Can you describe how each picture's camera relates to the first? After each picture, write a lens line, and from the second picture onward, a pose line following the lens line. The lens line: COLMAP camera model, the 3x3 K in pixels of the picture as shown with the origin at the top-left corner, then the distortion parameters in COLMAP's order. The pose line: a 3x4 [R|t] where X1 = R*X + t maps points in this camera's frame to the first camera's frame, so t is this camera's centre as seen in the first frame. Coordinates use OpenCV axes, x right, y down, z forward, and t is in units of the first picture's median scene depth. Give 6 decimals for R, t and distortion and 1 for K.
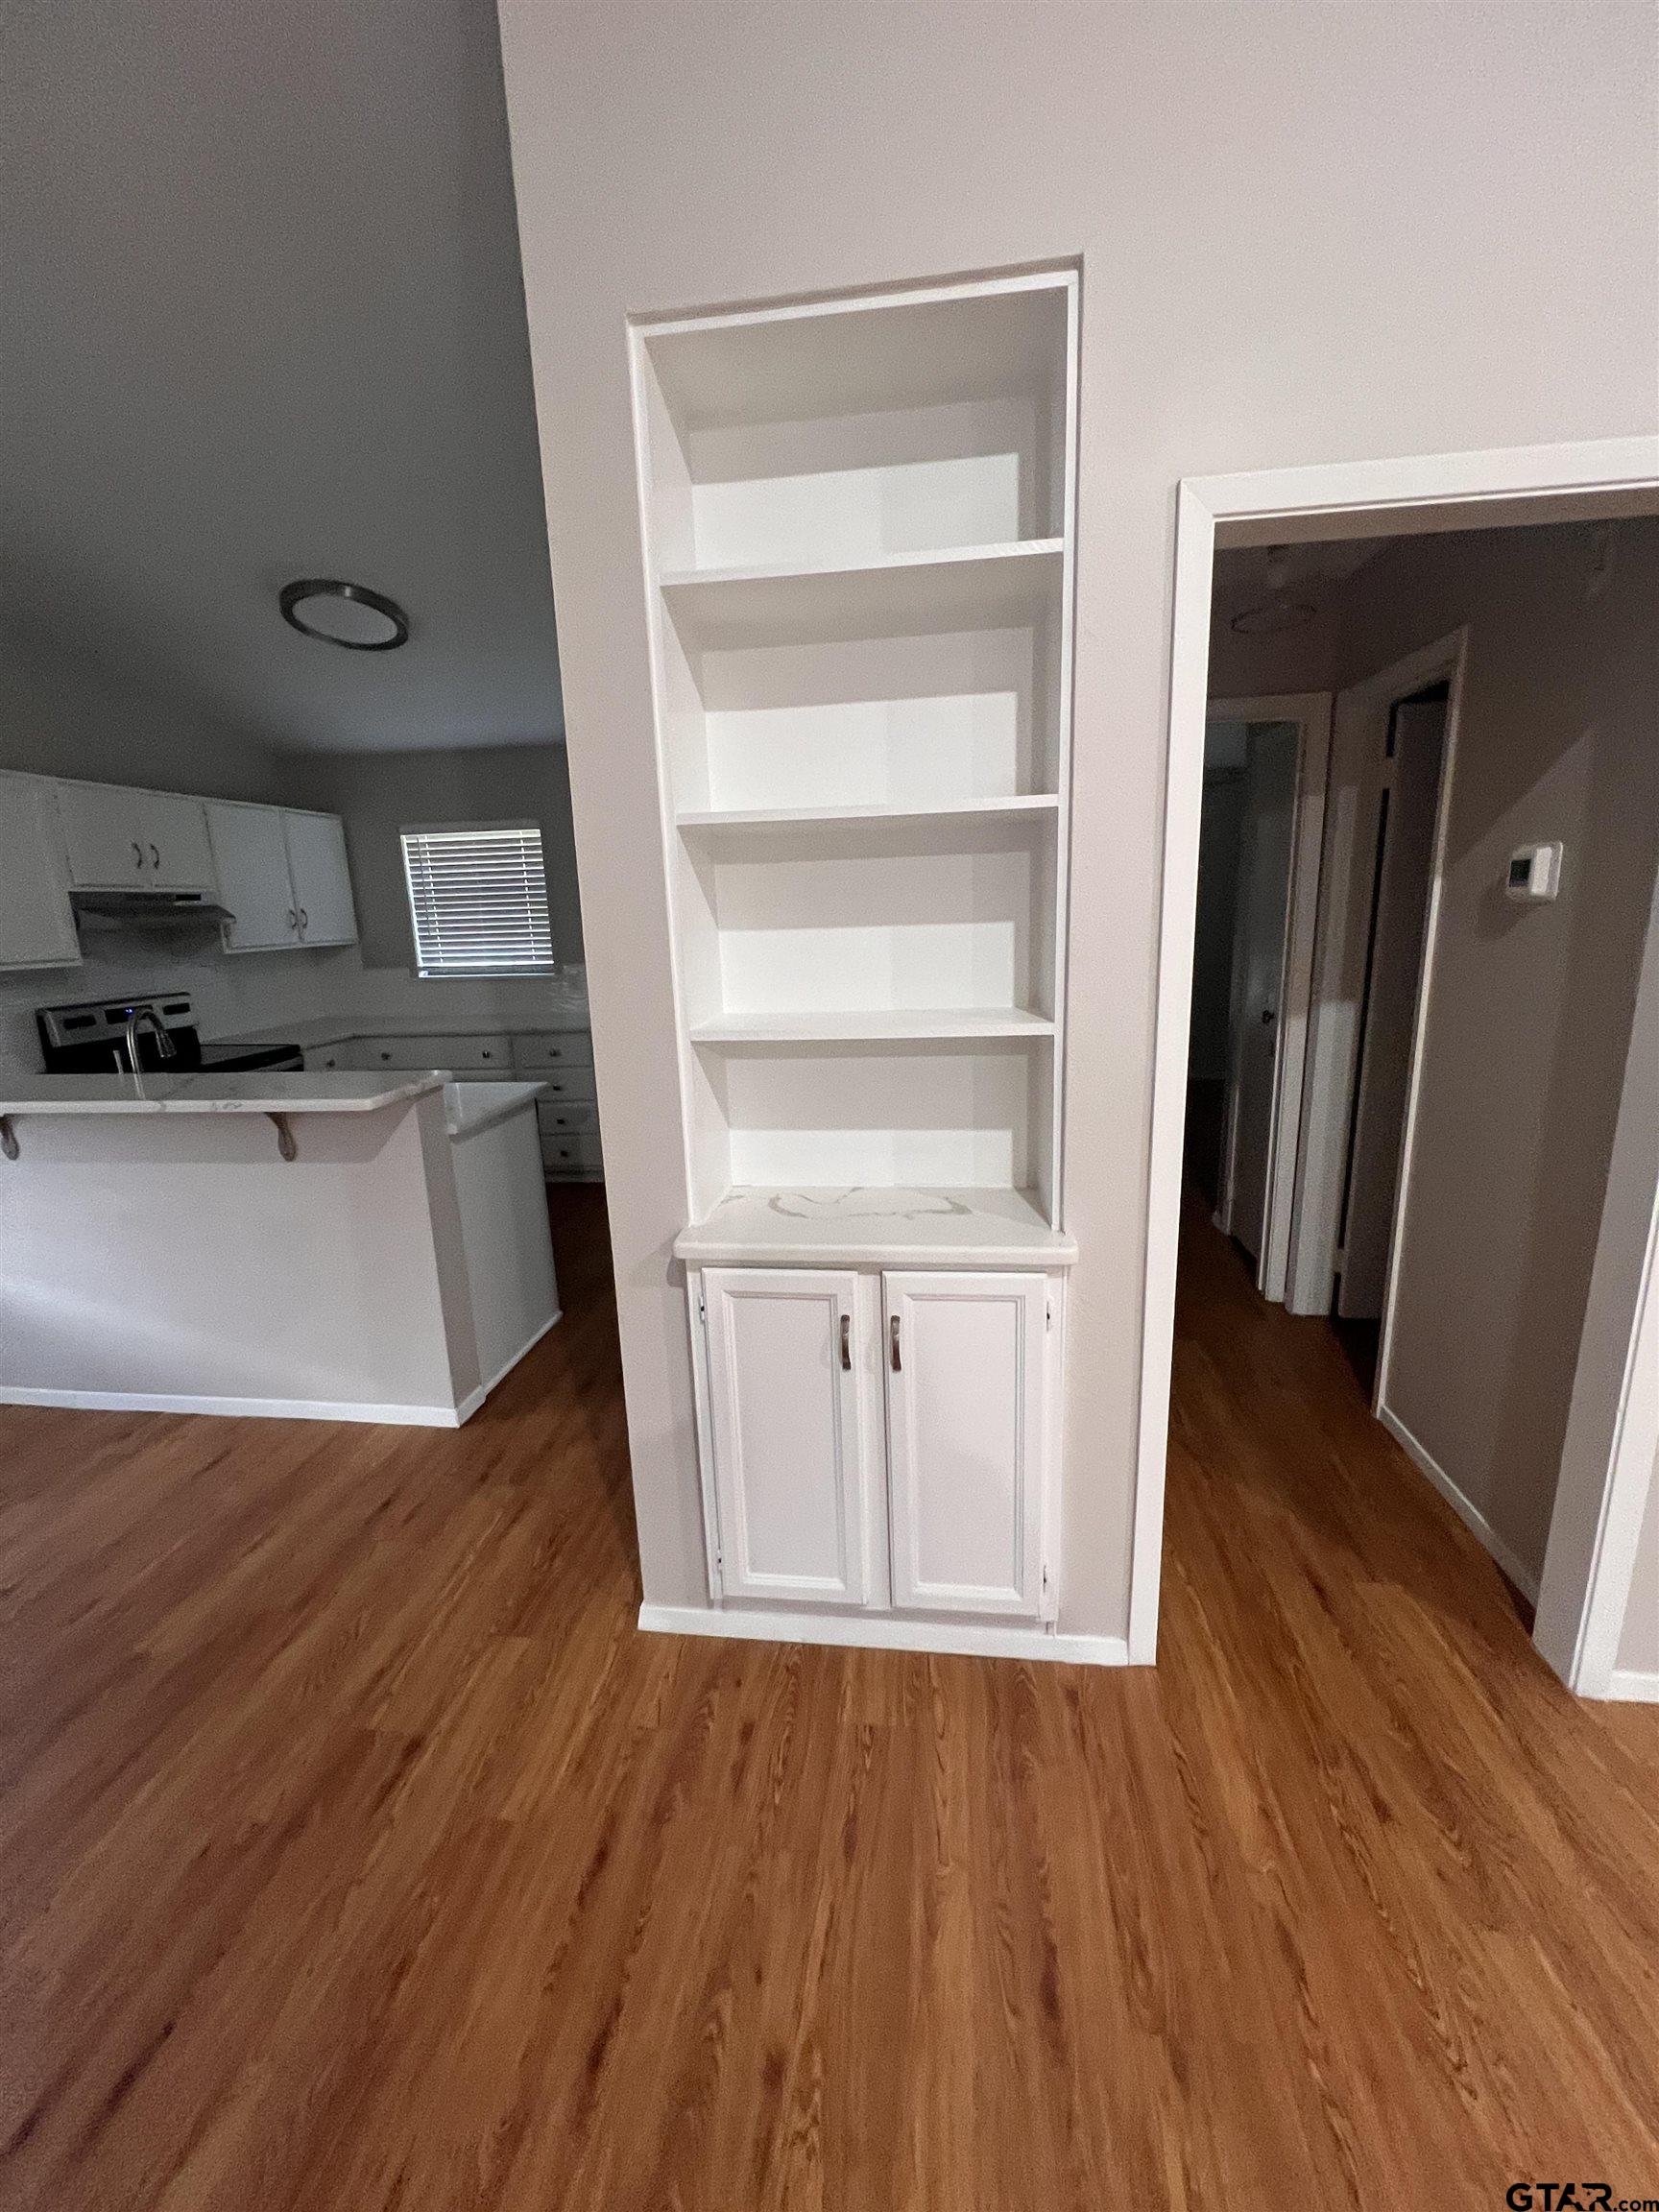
lens RADIAL K [[904.4, 0, 841.9], [0, 904.4, 1115.4], [0, 0, 1]] dist [-0.003150, 0.000904]
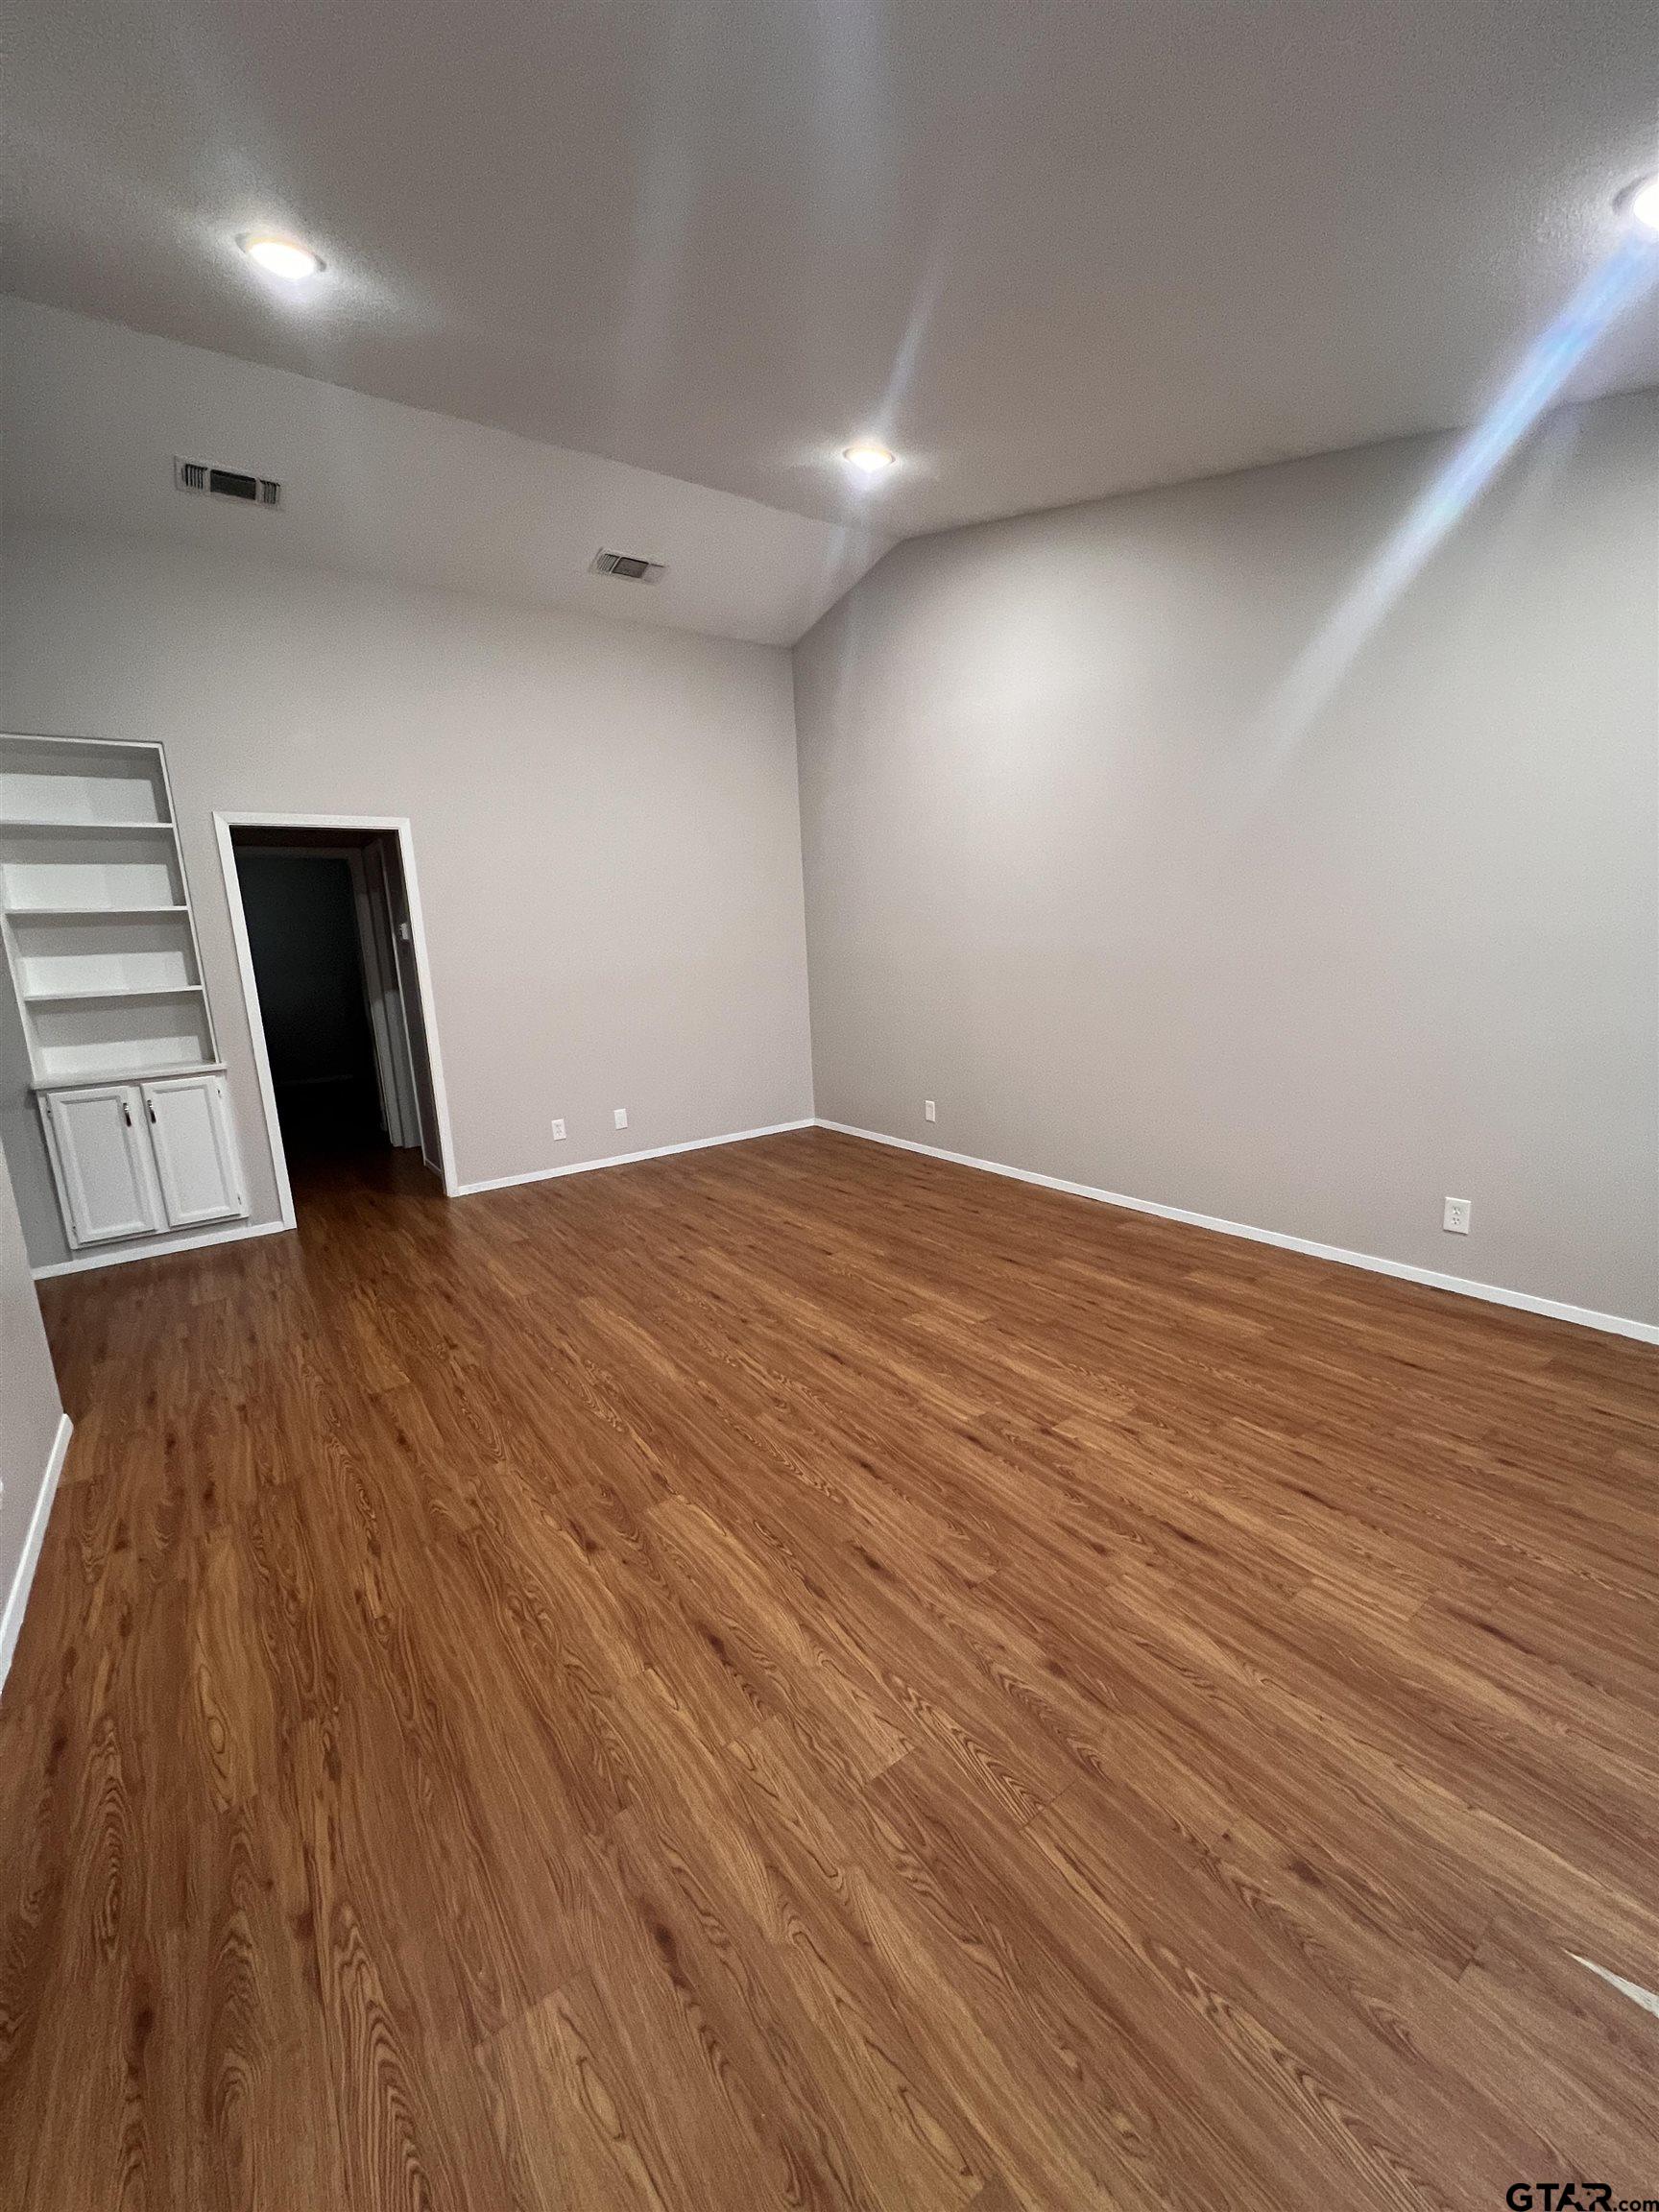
lens RADIAL K [[883.4, 0, 831.4], [0, 883.4, 1115.1], [0, 0, 1]] dist [-0.002682, 0.000561]
pose [[0.737230, -0.130365, 0.662945, -0.168031], [0.165100, 0.986223, 0.010336, 0.514283], [-0.655159, 0.101832, 0.748597, -1.994880]]
